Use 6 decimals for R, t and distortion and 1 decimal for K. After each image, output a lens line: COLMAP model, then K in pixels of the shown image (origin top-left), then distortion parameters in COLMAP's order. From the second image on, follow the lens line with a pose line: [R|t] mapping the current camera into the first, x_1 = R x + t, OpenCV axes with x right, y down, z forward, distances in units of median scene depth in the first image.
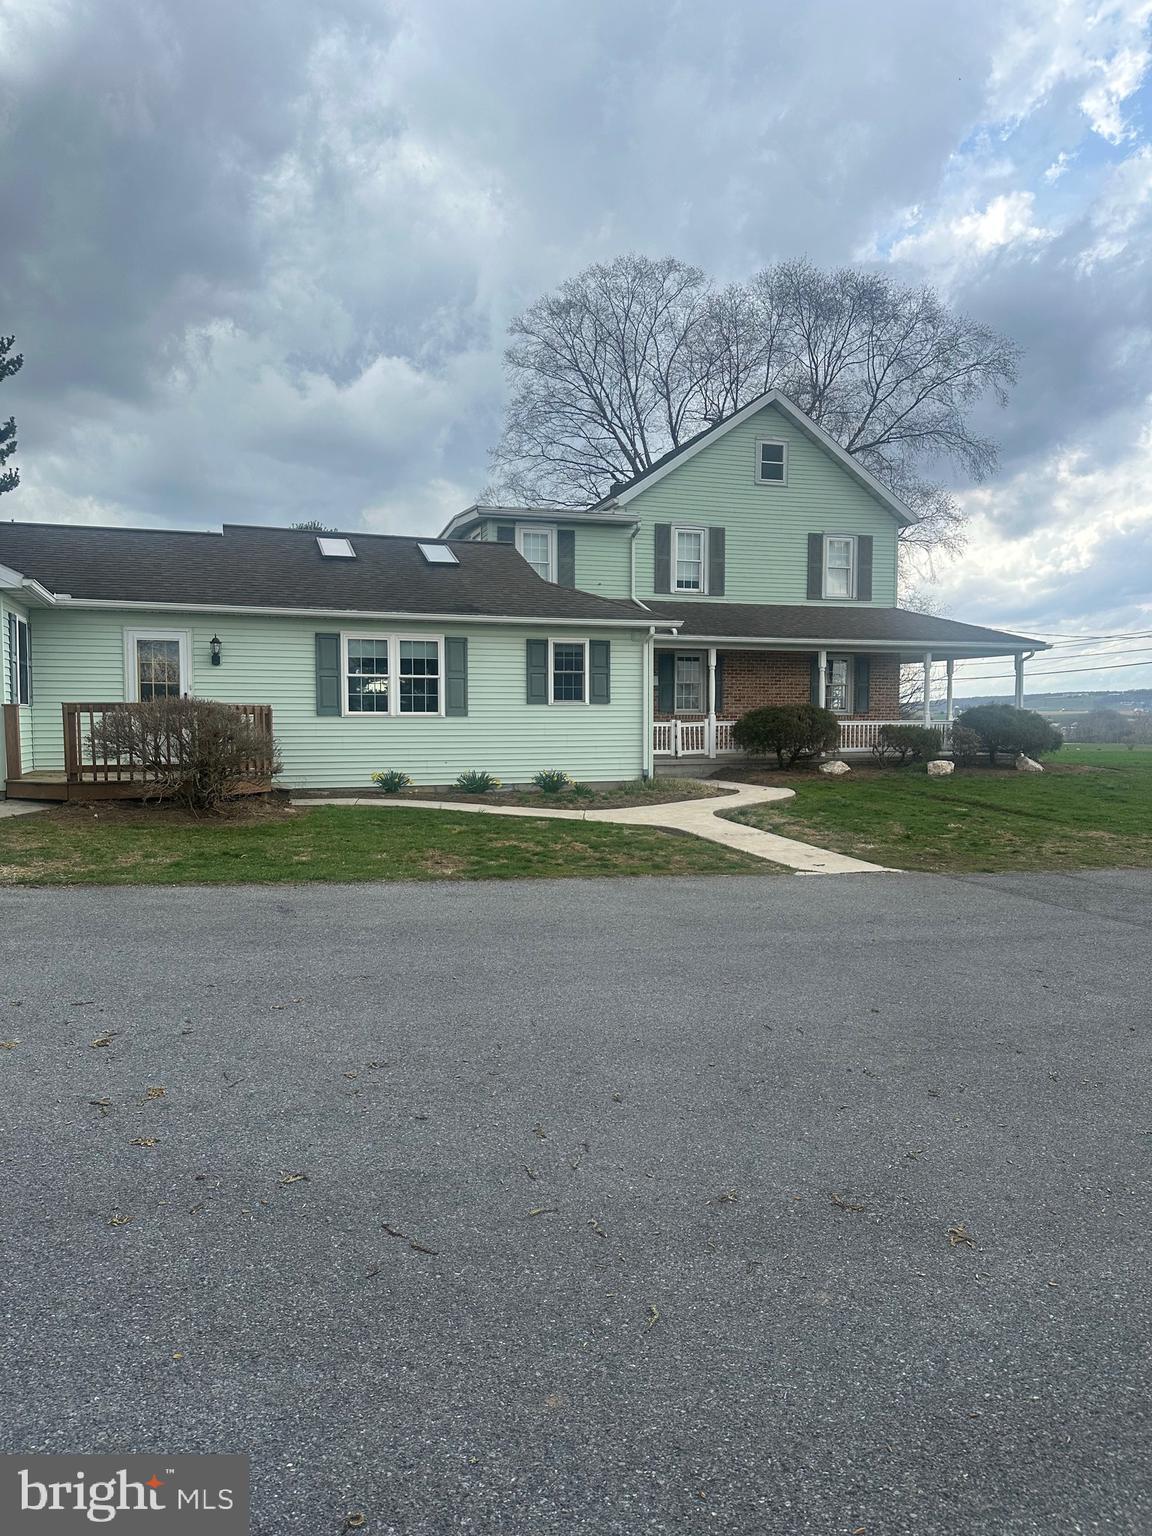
lens RADIAL K [[1055.7, 0, 576.0], [0, 1055.7, 768.0], [0, 0, 1]] dist [0.123785, -0.214267]
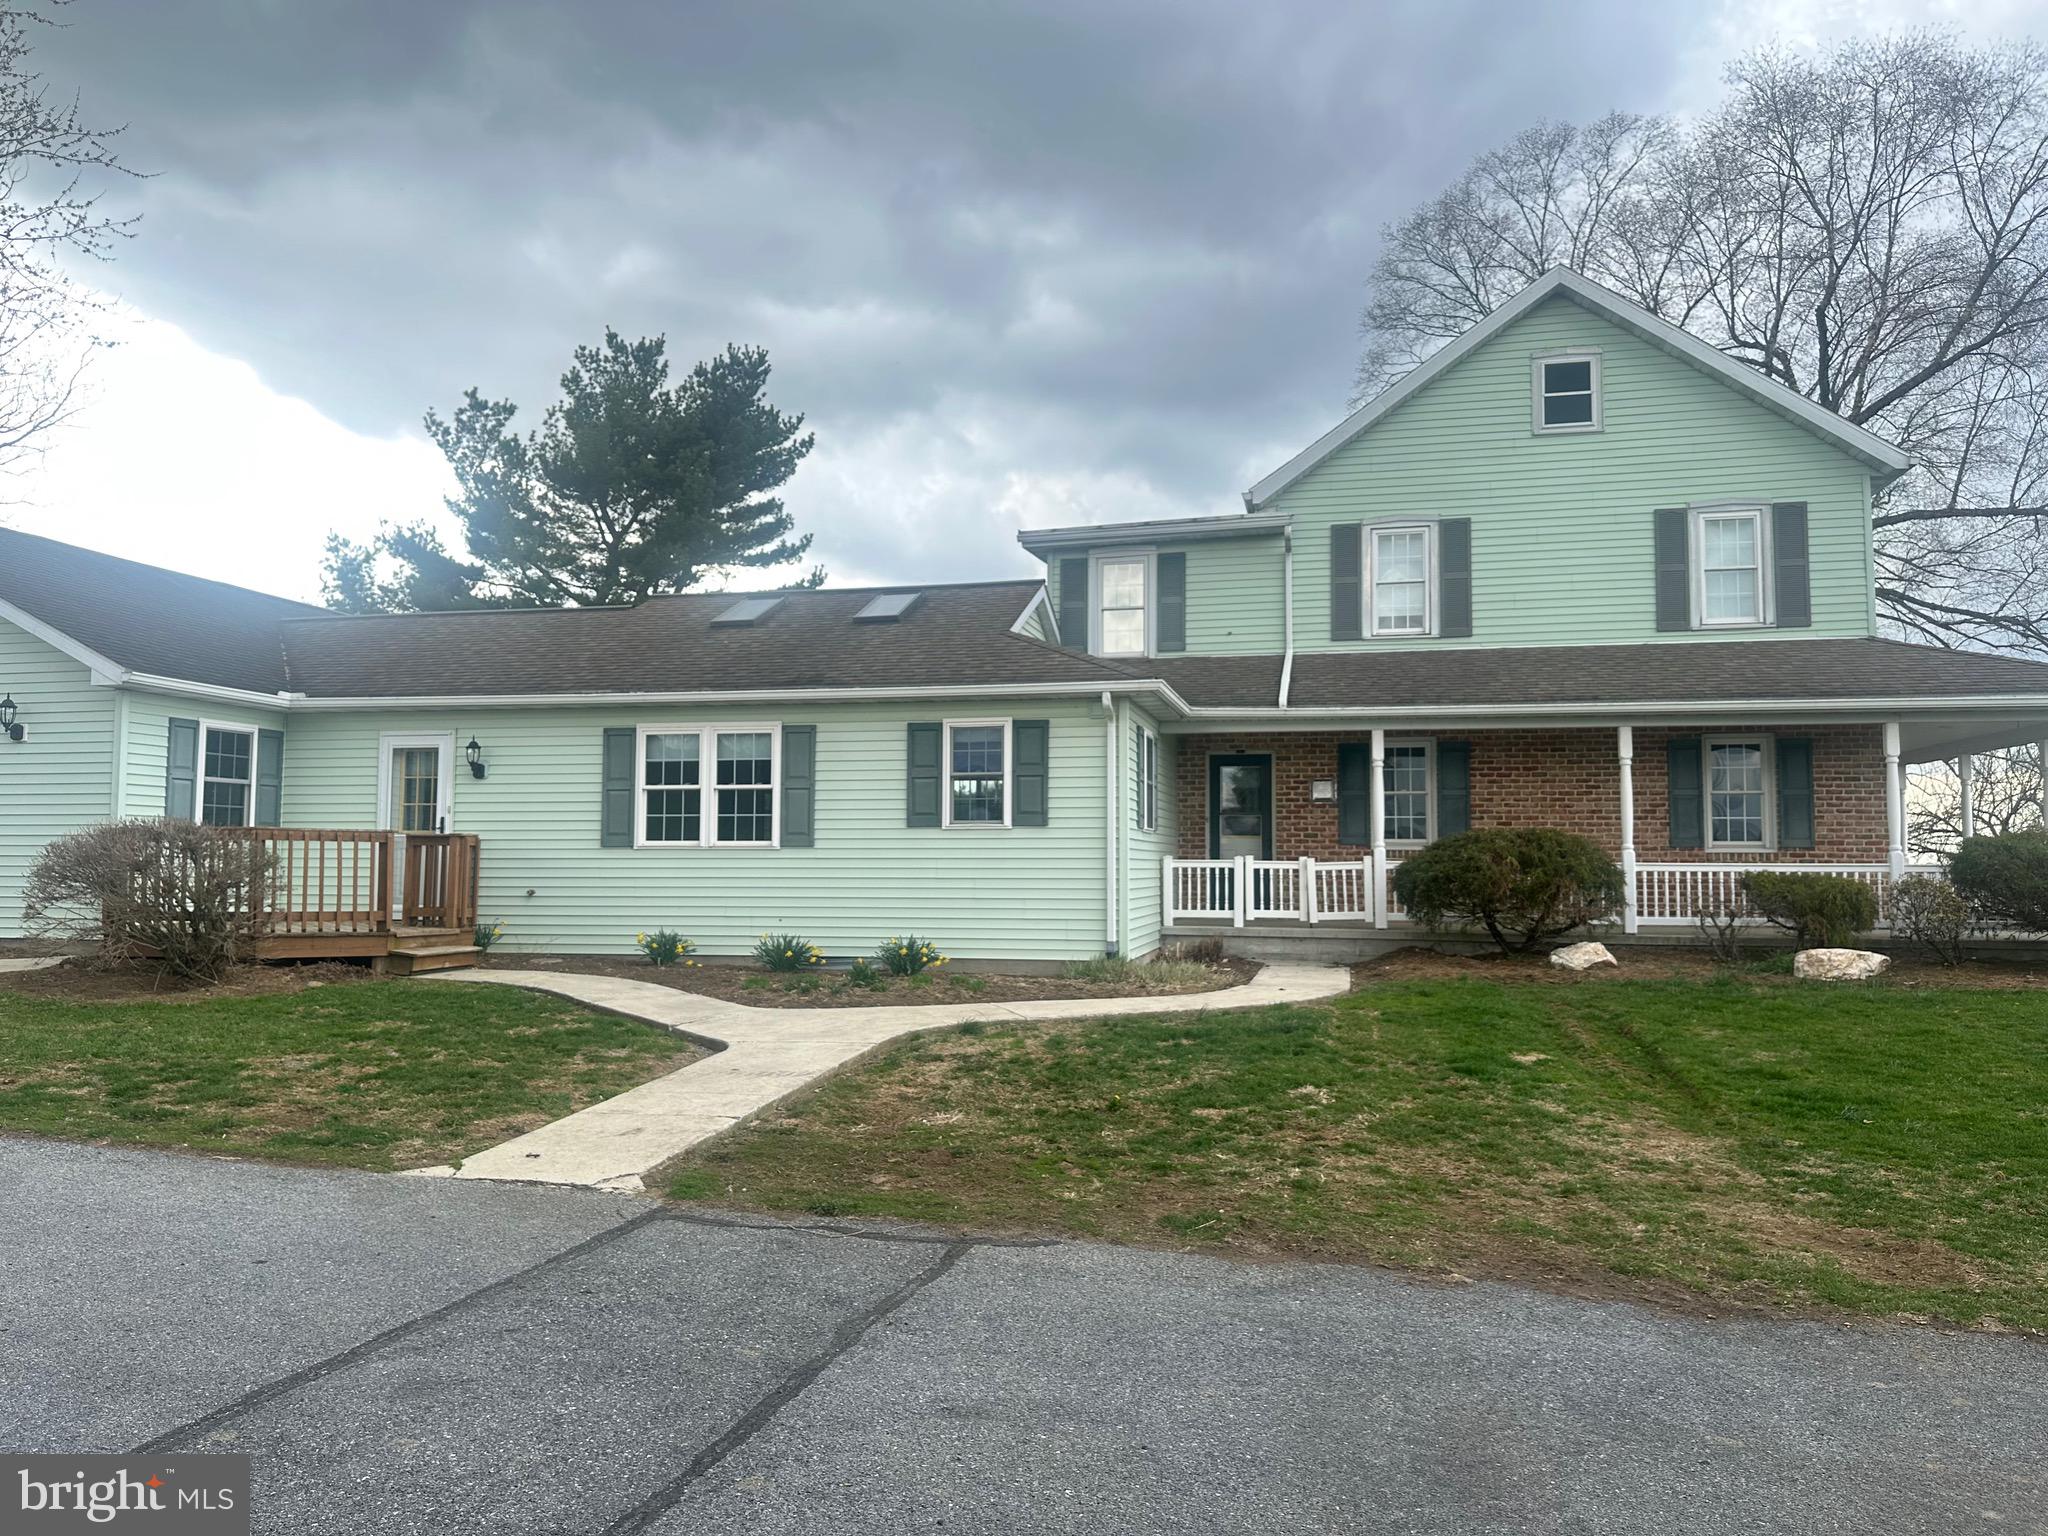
lens RADIAL K [[1407.6, 0, 1094.6], [0, 1407.6, 755.1], [0, 0, 1]] dist [0.123785, -0.214267]
pose [[0.843091, -0.036792, -0.536510, 0.485930], [-0.031138, 0.992643, -0.117003, -0.009609], [0.536868, 0.115350, 0.835743, 0.365032]]
